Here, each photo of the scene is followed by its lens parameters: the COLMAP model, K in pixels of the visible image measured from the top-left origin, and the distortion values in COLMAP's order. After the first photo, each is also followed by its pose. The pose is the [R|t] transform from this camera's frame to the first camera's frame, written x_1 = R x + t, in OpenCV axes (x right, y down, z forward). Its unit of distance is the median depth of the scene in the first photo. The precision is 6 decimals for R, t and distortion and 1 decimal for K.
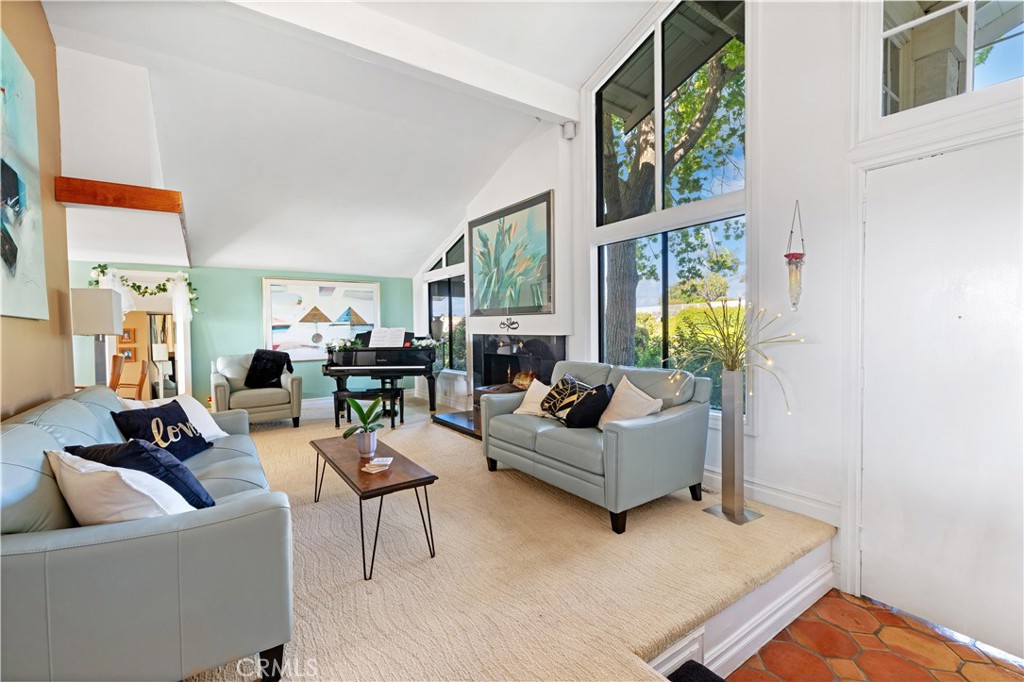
lens RADIAL K [[449.2, 0, 509.8], [0, 449.2, 336.0], [0, 0, 1]] dist [0.004339, -0.000005]
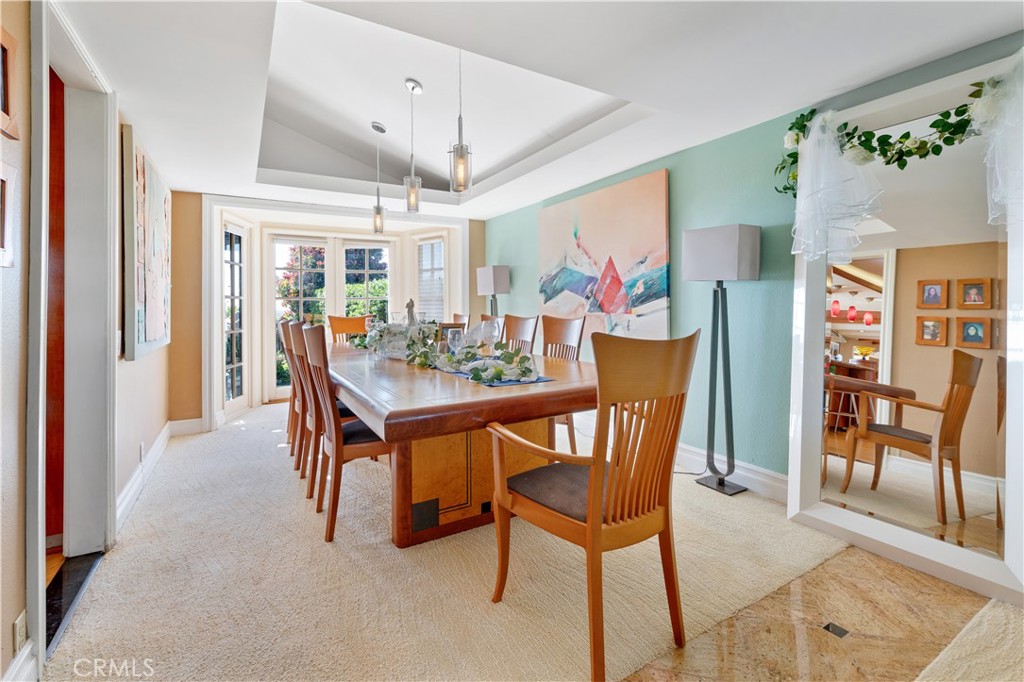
lens RADIAL K [[449.2, 0, 511.5], [0, 449.2, 304.4], [0, 0, 1]] dist [0.004339, -0.000005]
pose [[-0.076799, 0.013866, -0.996950, -0.444049], [-0.015681, 0.999763, 0.015113, 0.016640], [0.996923, 0.016794, -0.076564, 0.729874]]
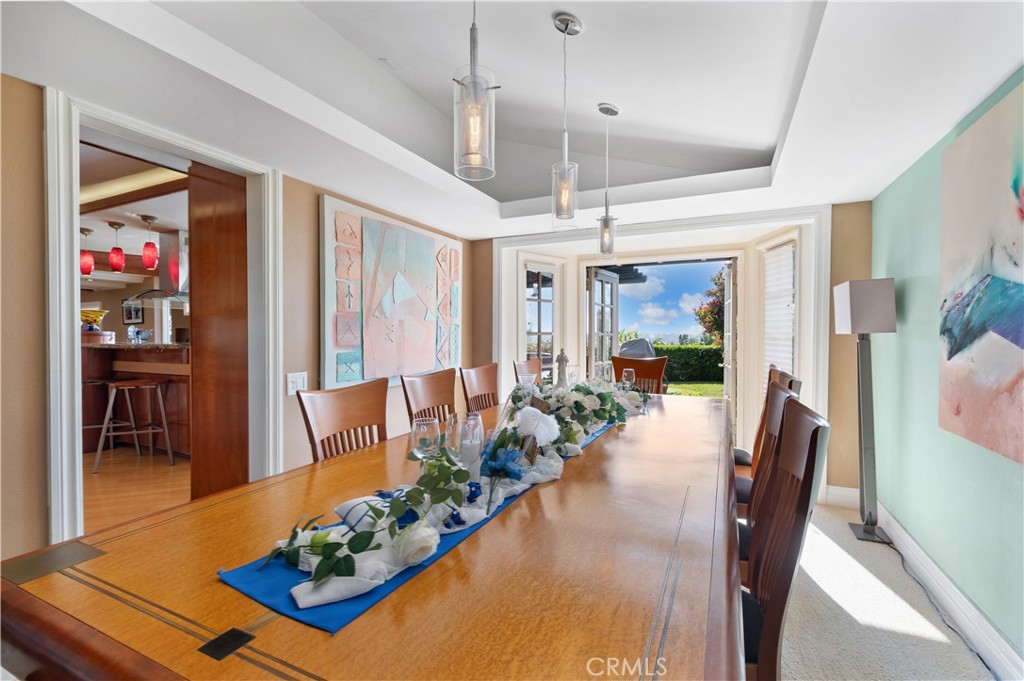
lens RADIAL K [[449.2, 0, 511.4], [0, 449.2, 336.3], [0, 0, 1]] dist [0.004339, -0.000005]
pose [[-0.868325, 0.018124, -0.495664, -0.742407], [-0.001376, 0.999240, 0.038947, -0.003274], [0.495993, 0.034501, -0.867641, 0.854097]]
